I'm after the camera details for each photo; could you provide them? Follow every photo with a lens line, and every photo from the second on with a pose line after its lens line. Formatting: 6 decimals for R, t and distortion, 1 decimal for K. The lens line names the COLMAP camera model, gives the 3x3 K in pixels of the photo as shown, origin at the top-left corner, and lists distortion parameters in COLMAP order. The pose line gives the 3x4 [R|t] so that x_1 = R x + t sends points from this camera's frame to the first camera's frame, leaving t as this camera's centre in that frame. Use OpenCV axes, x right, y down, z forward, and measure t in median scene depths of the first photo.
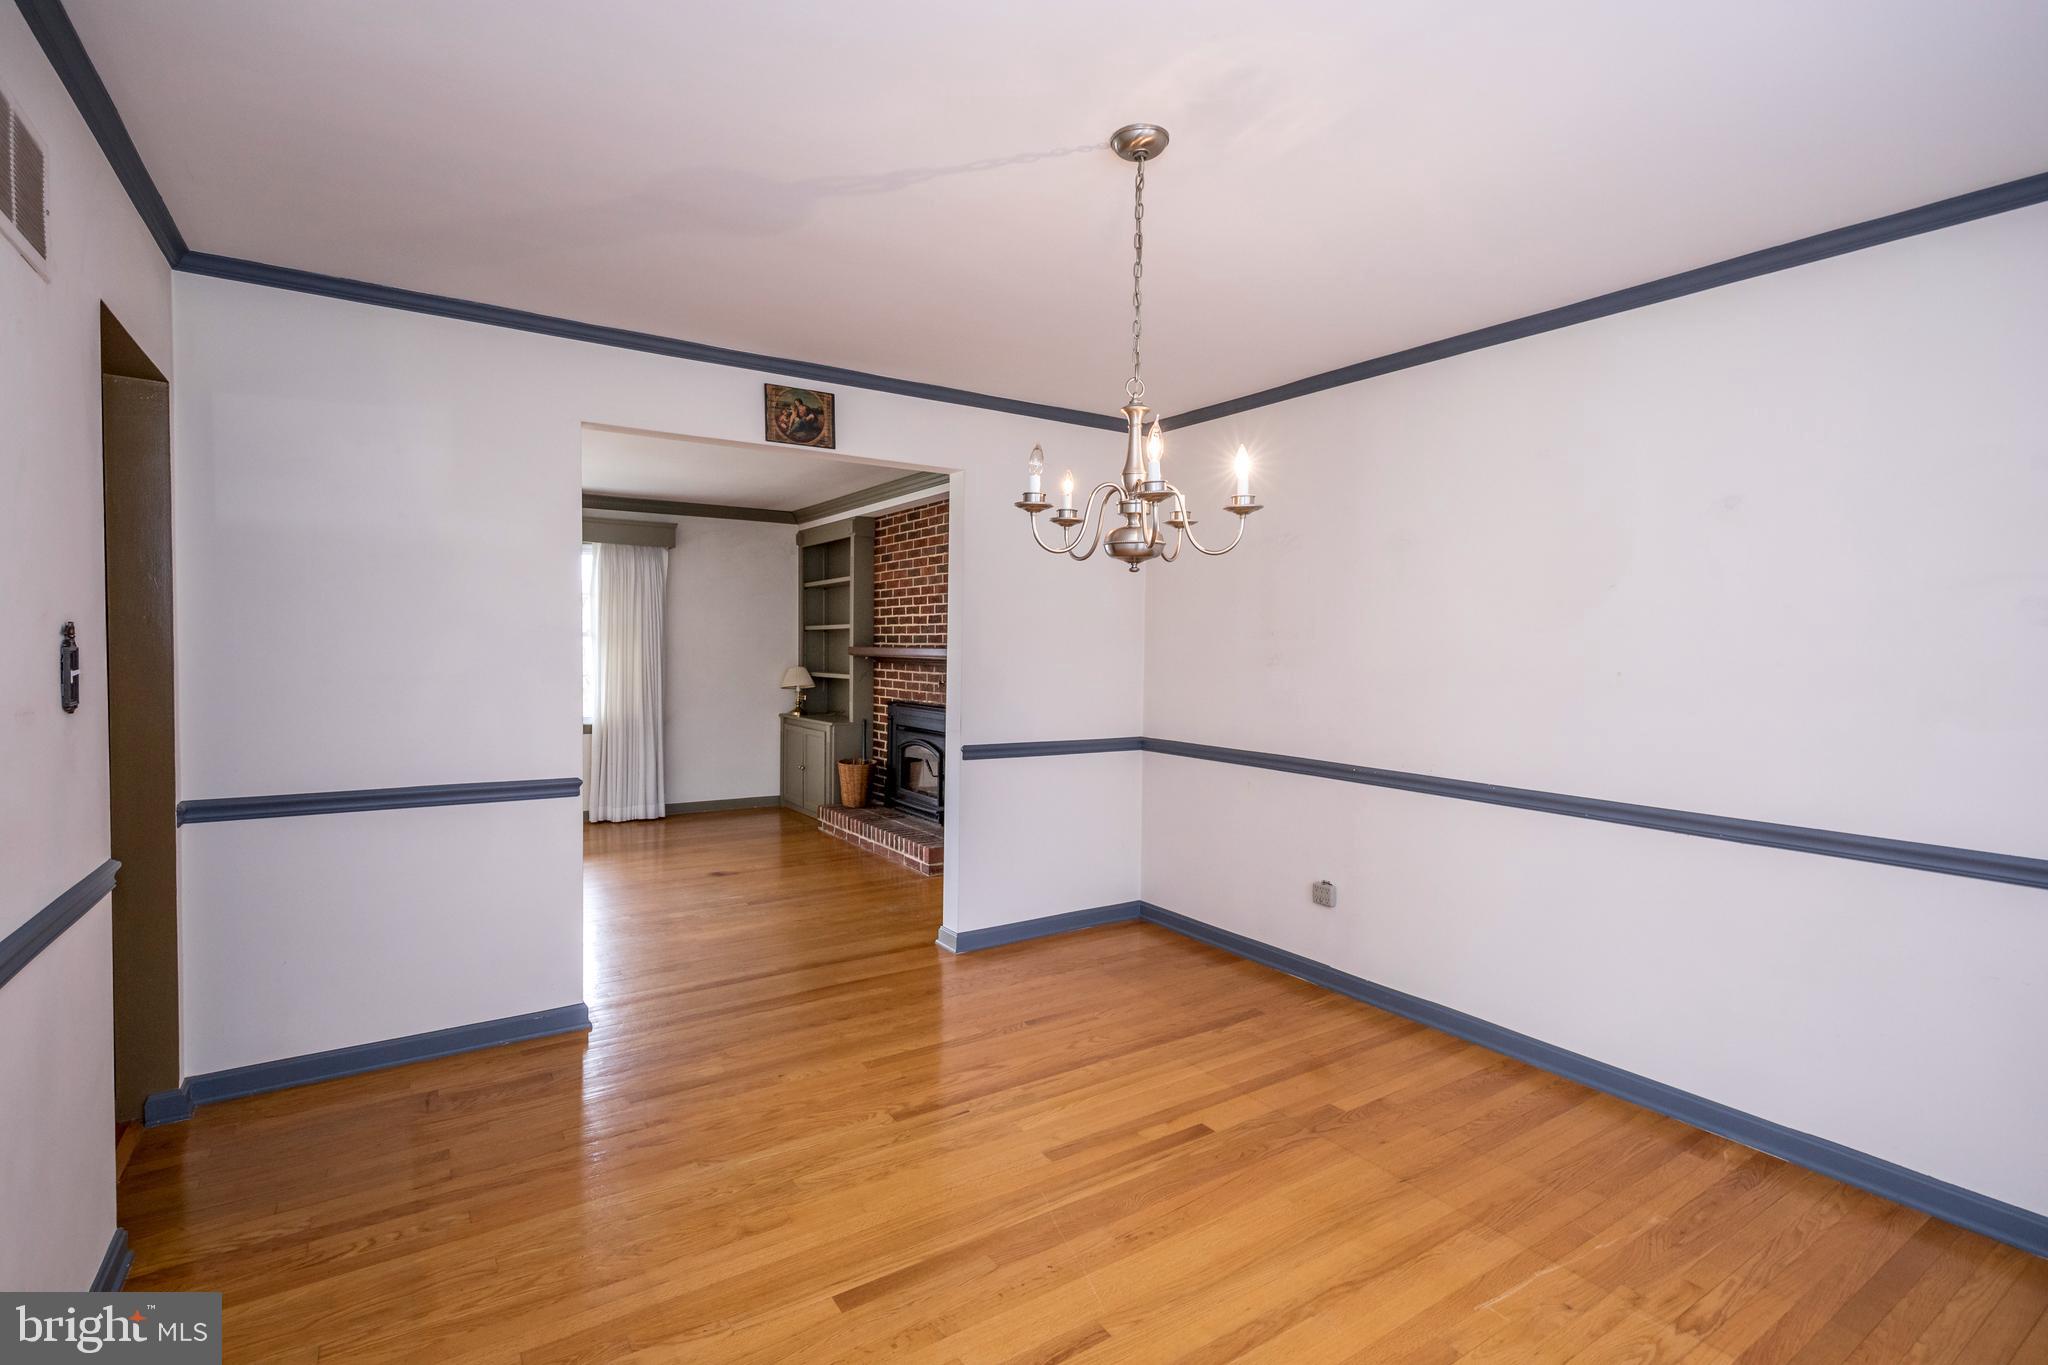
lens RADIAL K [[949.5, 0, 1024.0], [0, 949.5, 682.5], [0, 0, 1]] dist [0.008673, -0.000222]
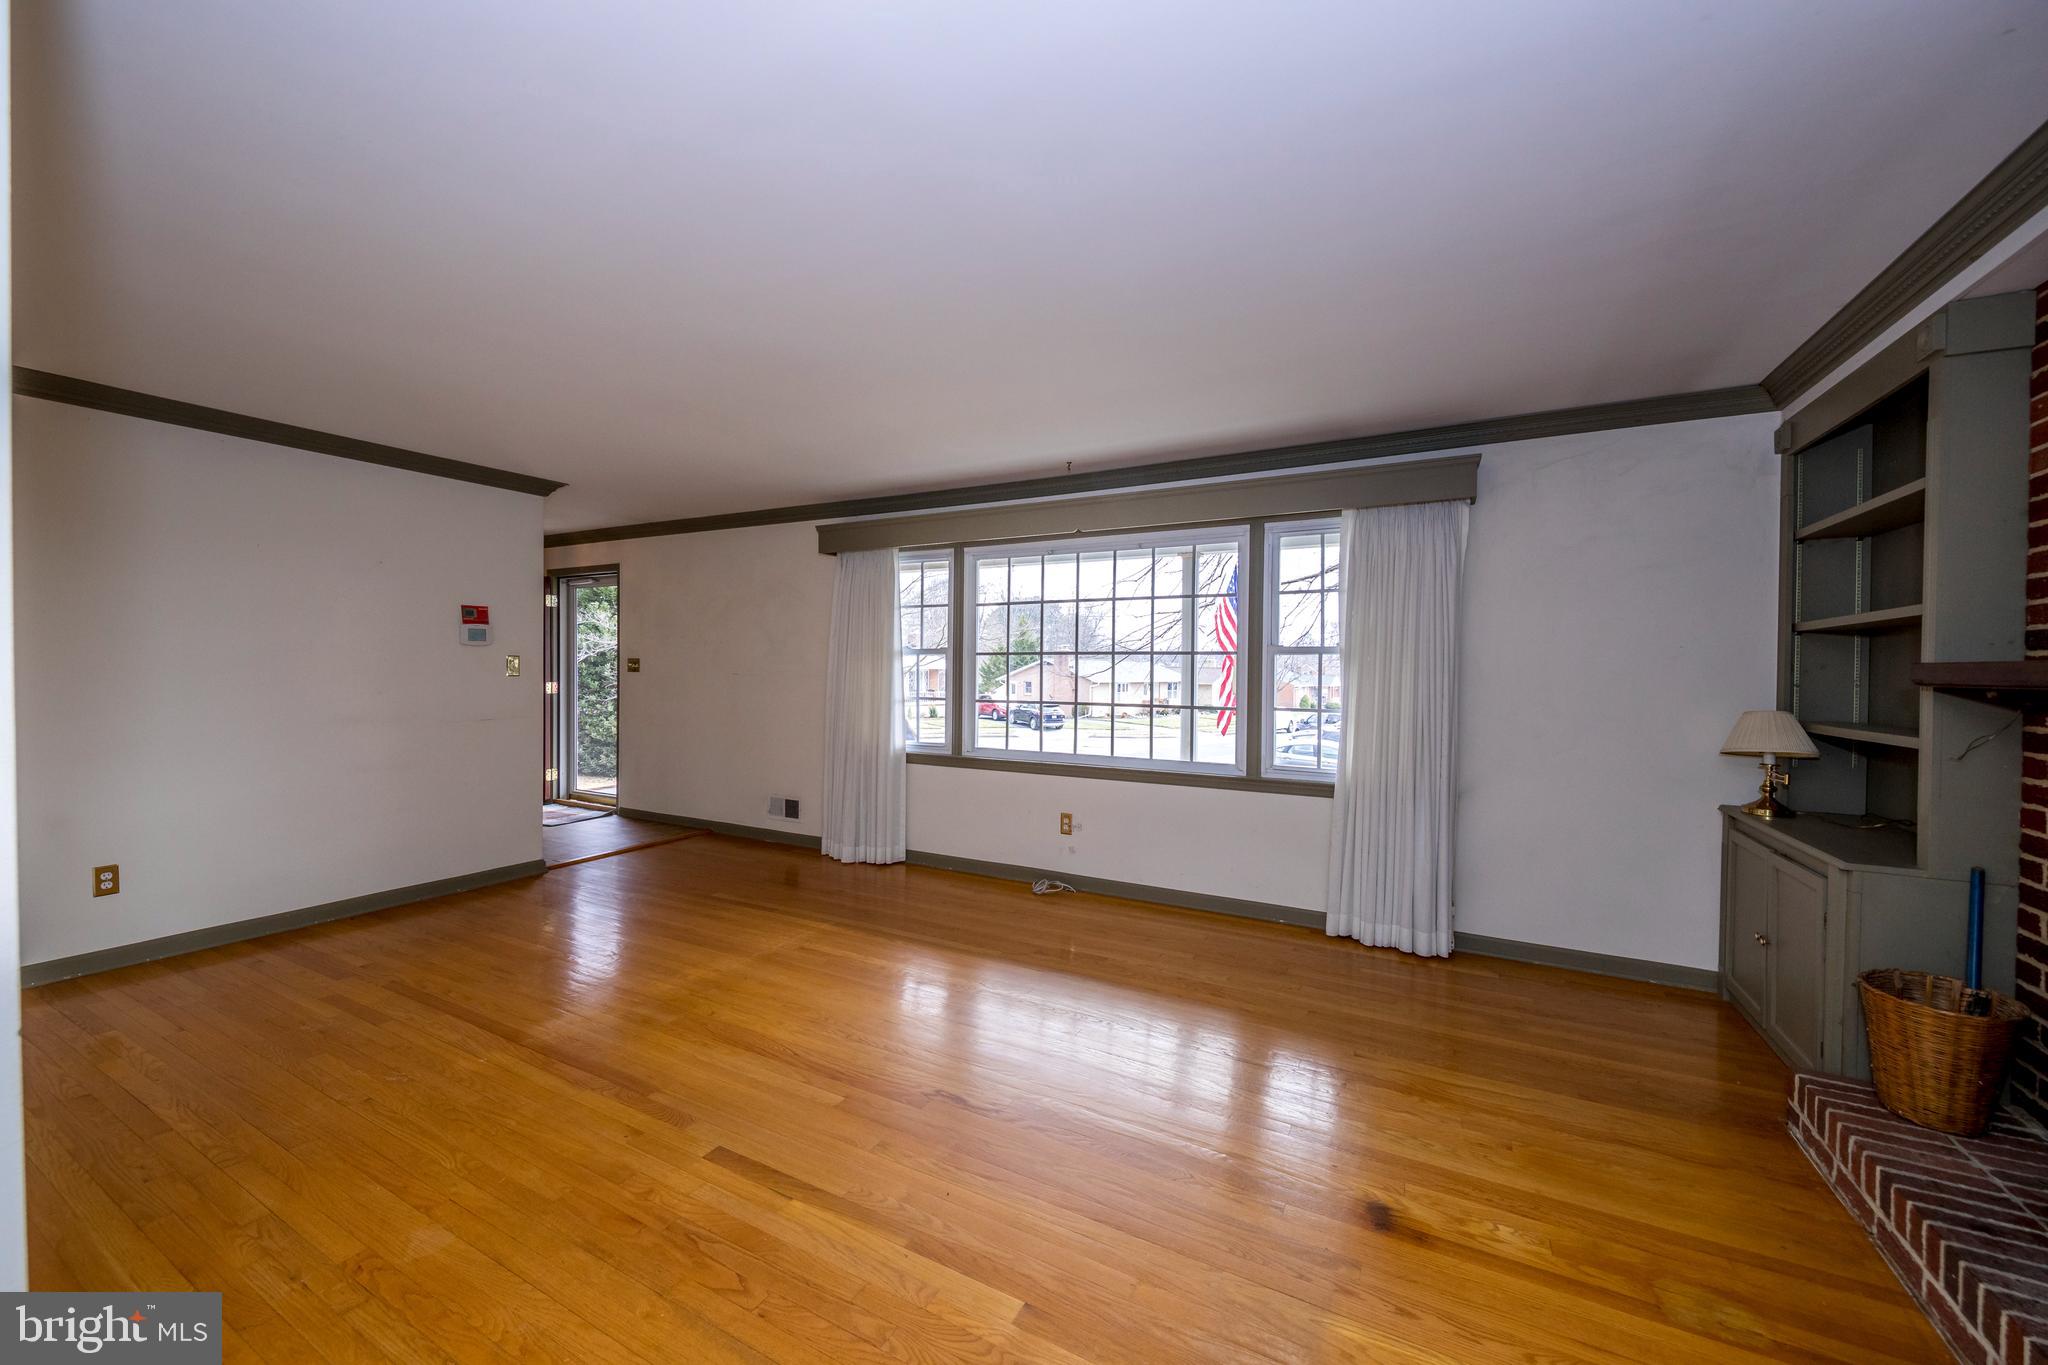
lens RADIAL K [[775.9, 0, 1014.1], [0, 775.9, 676.3], [0, 0, 1]] dist [0.001002, 0.000037]
pose [[0.443186, 0.003917, -0.896421, -0.067171], [-0.033406, 0.999368, -0.012150, -0.017518], [0.895807, 0.035330, 0.443037, 0.542067]]
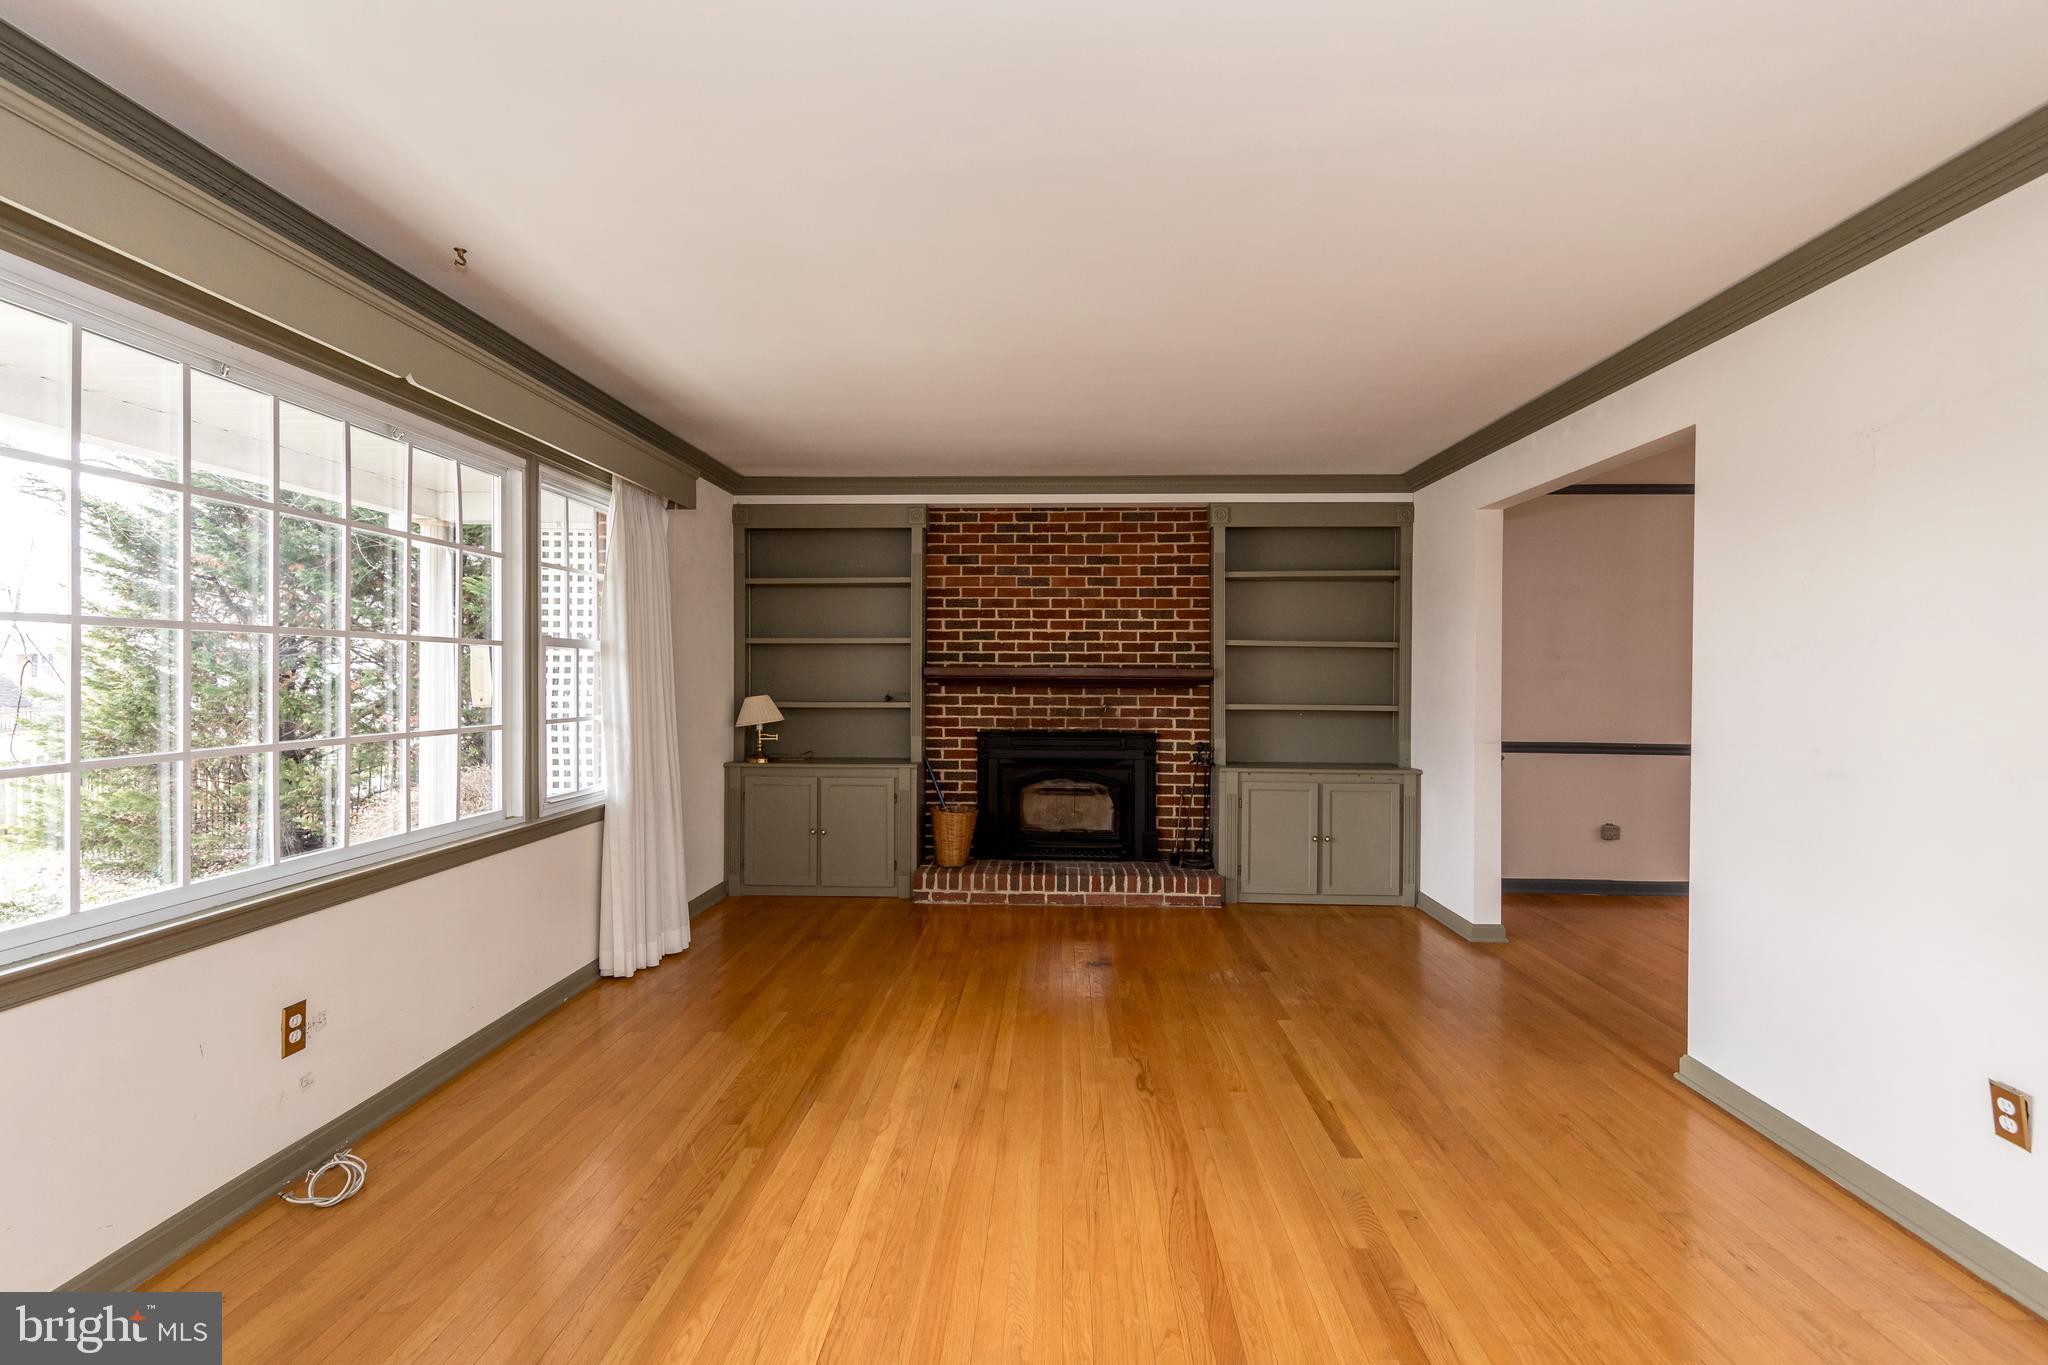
lens RADIAL K [[900.3, 0, 1029.7], [0, 900.3, 685.2], [0, 0, 1]] dist [-0.020399, -0.000051]
pose [[0.600552, -0.017883, 0.799385, -0.718852], [0.029118, 0.999576, 0.000485, -0.019374], [-0.799055, 0.022985, 0.600818, 0.467317]]
